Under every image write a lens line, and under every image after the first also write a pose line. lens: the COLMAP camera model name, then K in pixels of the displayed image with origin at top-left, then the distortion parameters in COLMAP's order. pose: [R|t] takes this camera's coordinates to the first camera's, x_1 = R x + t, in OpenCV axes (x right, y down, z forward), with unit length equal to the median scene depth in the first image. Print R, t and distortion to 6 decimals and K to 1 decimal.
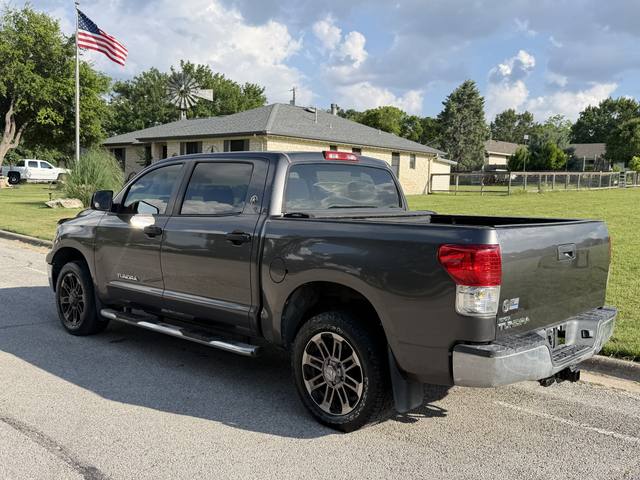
lens RADIAL K [[637.2, 0, 322.9], [0, 637.2, 240.7], [0, 0, 1]] dist [0.131346, -0.259991]
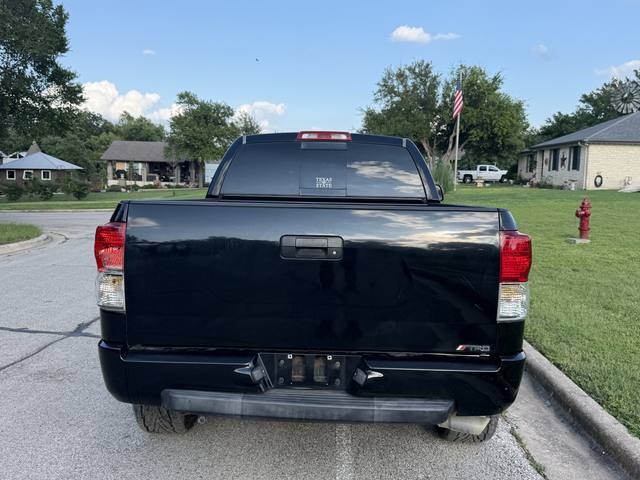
lens RADIAL K [[637.2, 0, 322.9], [0, 637.2, 240.7], [0, 0, 1]] dist [0.131346, -0.259991]
pose [[0.677867, 0.056887, -0.732980, 0.413220], [-0.057215, 0.998060, 0.024546, 0.026473], [0.732954, 0.025299, 0.679807, -0.222130]]
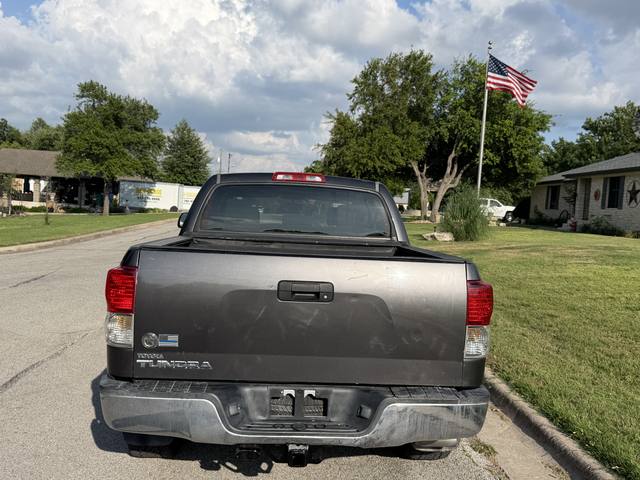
lens RADIAL K [[637.2, 0, 322.9], [0, 637.2, 240.7], [0, 0, 1]] dist [0.131346, -0.259991]
pose [[0.732419, 0.046958, -0.679232, 0.108464], [-0.088976, 0.995665, -0.027109, -0.002850], [0.675015, 0.080290, 0.733422, 0.054910]]
